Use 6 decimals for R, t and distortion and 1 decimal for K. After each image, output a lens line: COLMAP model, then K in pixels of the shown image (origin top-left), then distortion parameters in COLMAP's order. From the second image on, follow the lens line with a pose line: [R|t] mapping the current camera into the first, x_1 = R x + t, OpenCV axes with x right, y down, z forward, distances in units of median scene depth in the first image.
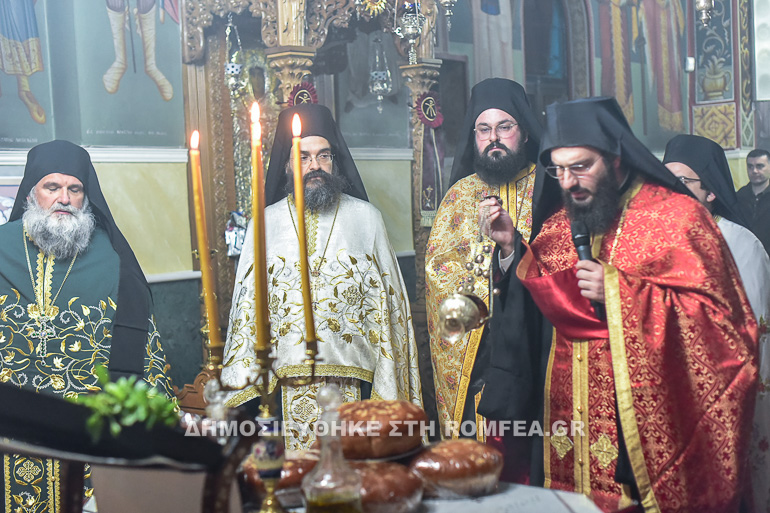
lens RADIAL K [[1181.4, 0, 378.5], [0, 1181.4, 251.0], [0, 0, 1]] dist [0.027945, 0.000000]
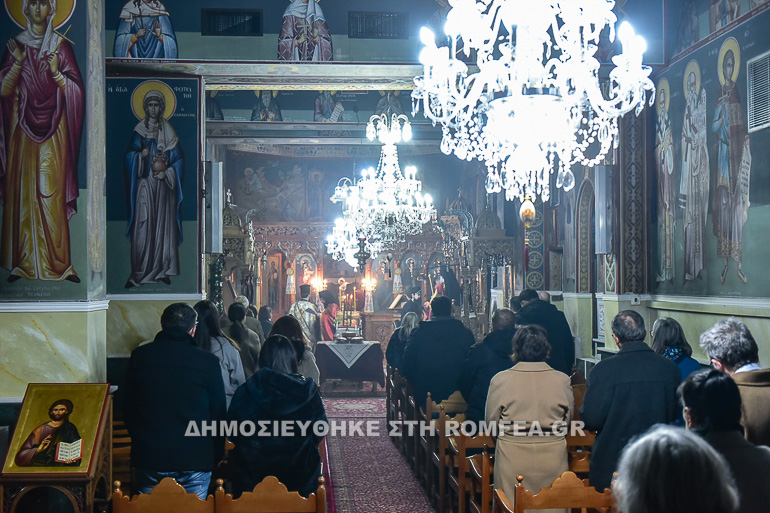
lens RADIAL K [[1001.4, 0, 384.7], [0, 1001.4, 256.9], [0, 0, 1]] dist [0.001021, 0.000000]
pose [[-0.719557, 0.027056, -0.693906, 1.268233], [0.002538, 0.999337, 0.036333, -0.171370], [0.694428, 0.024383, -0.719149, 1.675848]]
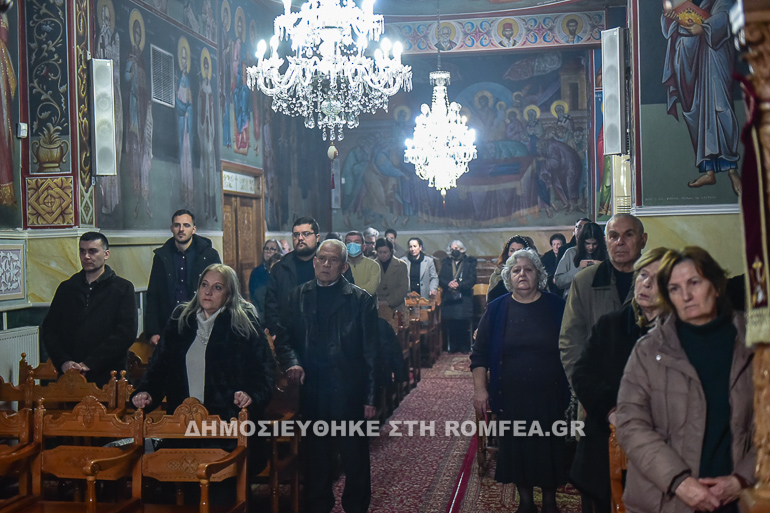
lens RADIAL K [[1081.0, 0, 381.9], [0, 1081.0, 258.1], [0, 0, 1]] dist [0.014021, 0.000000]
pose [[0.853930, 0.012166, 0.520245, 0.074521], [0.009501, 0.999196, -0.038961, -0.028299], [-0.520301, 0.038213, 0.853128, 0.174536]]
